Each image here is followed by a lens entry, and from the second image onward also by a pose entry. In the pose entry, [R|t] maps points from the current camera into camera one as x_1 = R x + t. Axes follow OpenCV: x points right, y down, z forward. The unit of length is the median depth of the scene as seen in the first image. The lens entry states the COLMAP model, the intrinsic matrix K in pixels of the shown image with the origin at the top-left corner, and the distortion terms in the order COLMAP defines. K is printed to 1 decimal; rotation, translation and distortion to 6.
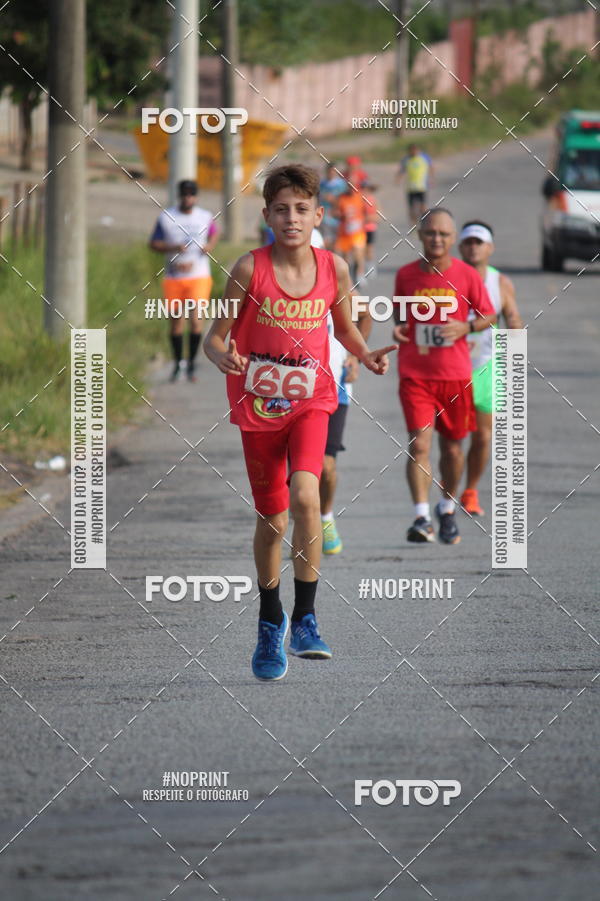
lens RADIAL K [[5929.2, 0, 300.0], [0, 5929.2, 450.5], [0, 0, 1]] dist [0.837657, 16.376697]
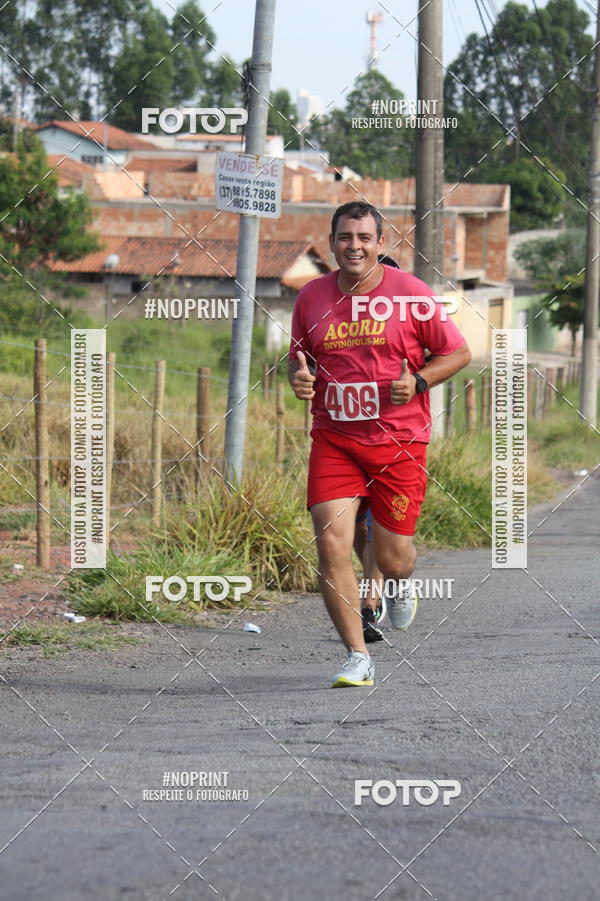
lens RADIAL K [[5929.2, 0, 300.0], [0, 5929.2, 450.5], [0, 0, 1]] dist [0.837657, 16.376697]
pose [[0.999945, 0.010485, -0.000306, -0.160361], [-0.010485, 0.999945, -0.000472, -0.004727], [0.000301, 0.000476, 1.000000, -1.514697]]
